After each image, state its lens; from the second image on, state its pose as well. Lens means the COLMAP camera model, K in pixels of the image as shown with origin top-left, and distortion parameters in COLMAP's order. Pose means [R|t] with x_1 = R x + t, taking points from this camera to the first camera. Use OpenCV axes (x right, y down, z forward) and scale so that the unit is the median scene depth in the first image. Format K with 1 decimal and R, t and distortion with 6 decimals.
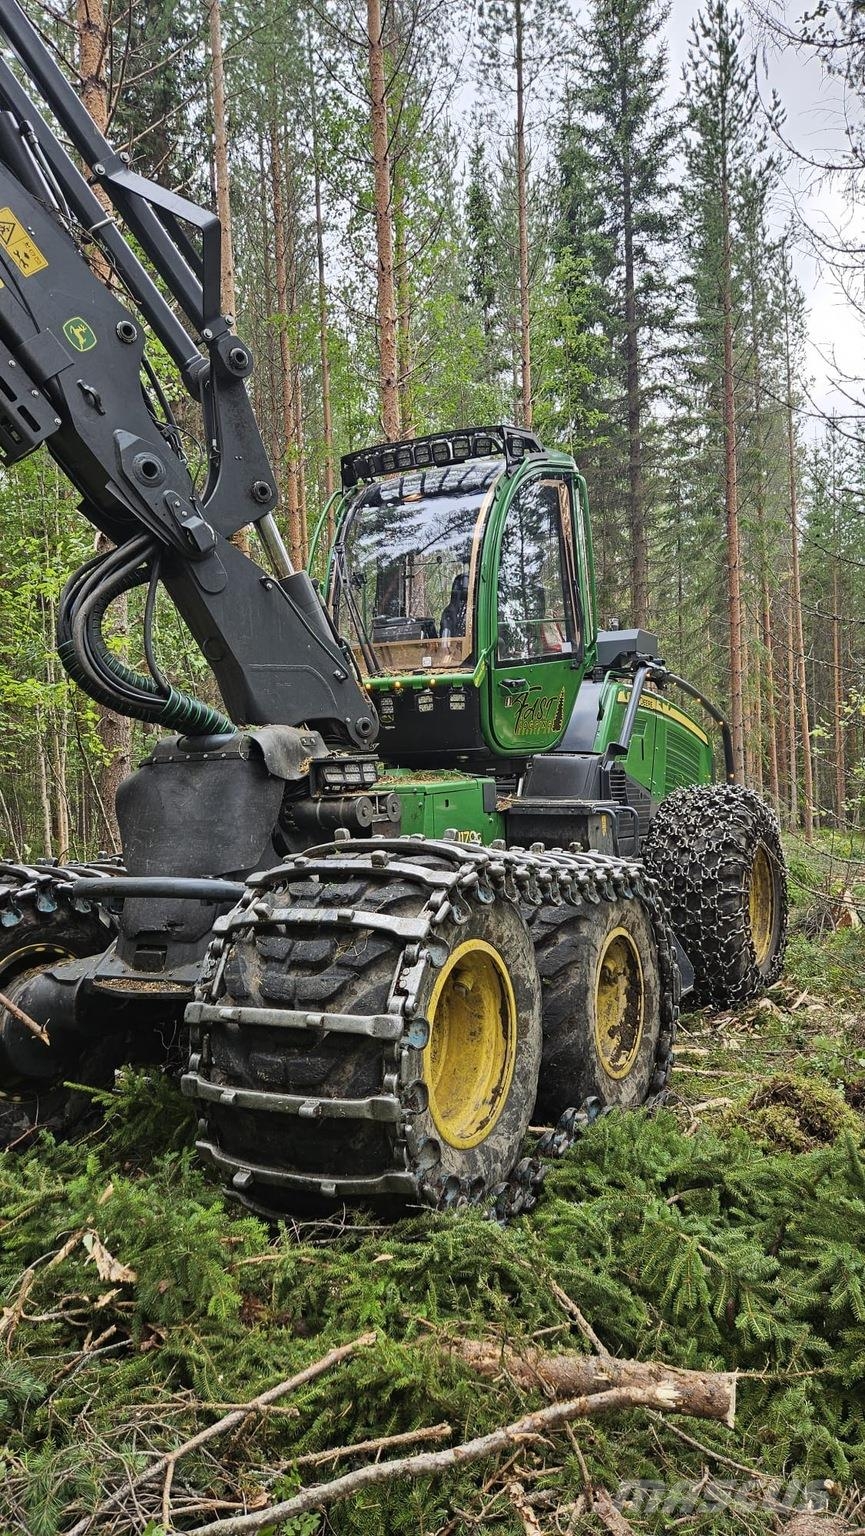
lens RADIAL K [[1024.2, 0, 423.4], [0, 1024.2, 765.7], [0, 0, 1]] dist [0.088032, -0.072423]
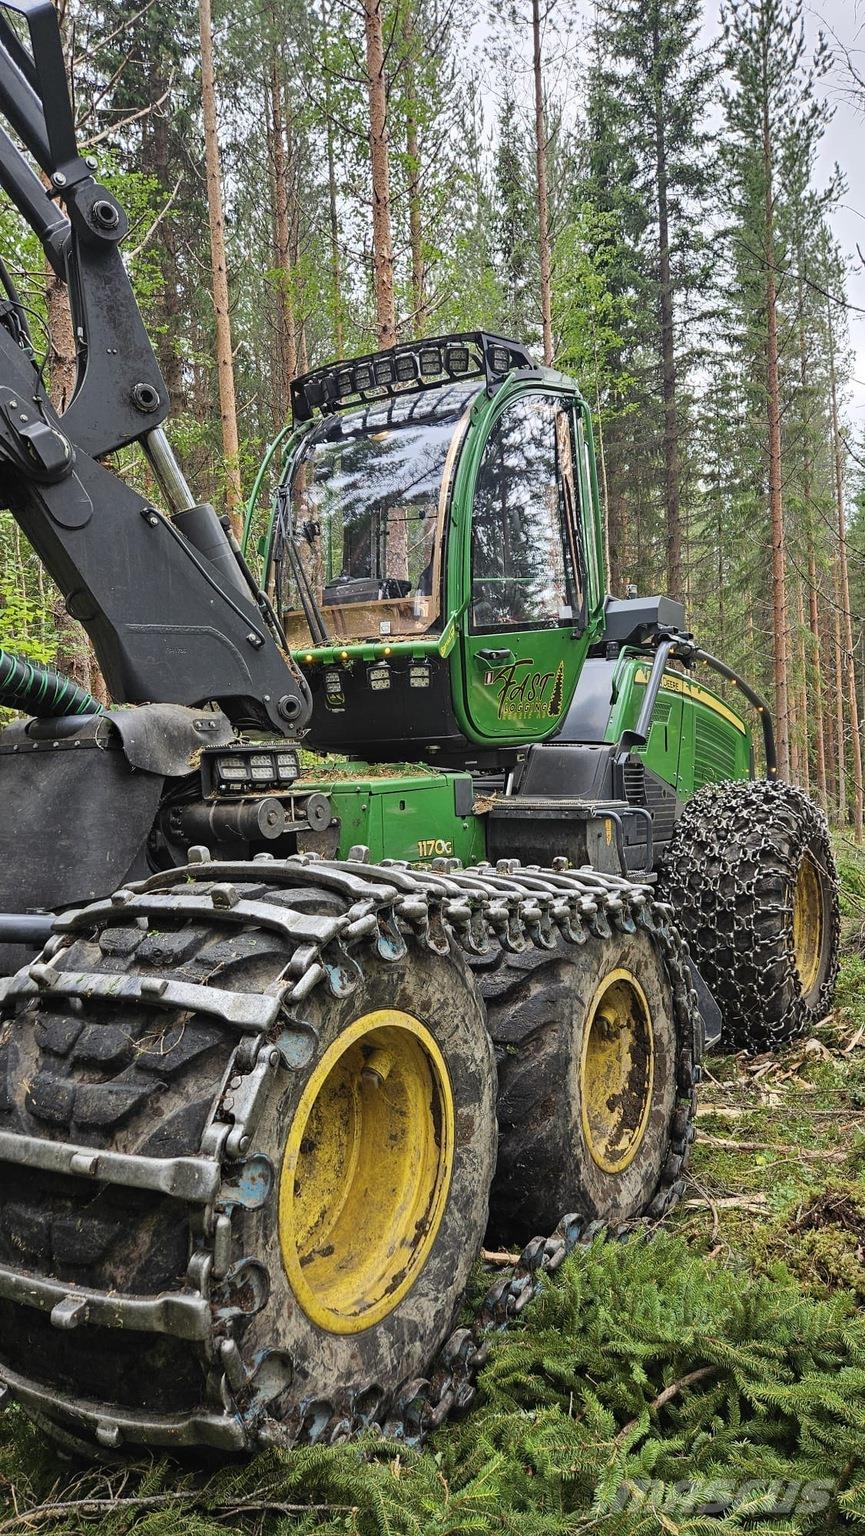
lens RADIAL K [[1021.8, 0, 432.5], [0, 1021.8, 768.0], [0, 0, 1]] dist [0.075466, -0.058252]
pose [[0.999457, -0.003318, -0.032773, 0.075489], [0.003519, 0.999975, 0.006097, 0.003607], [0.032752, -0.006209, 0.999444, 0.231171]]
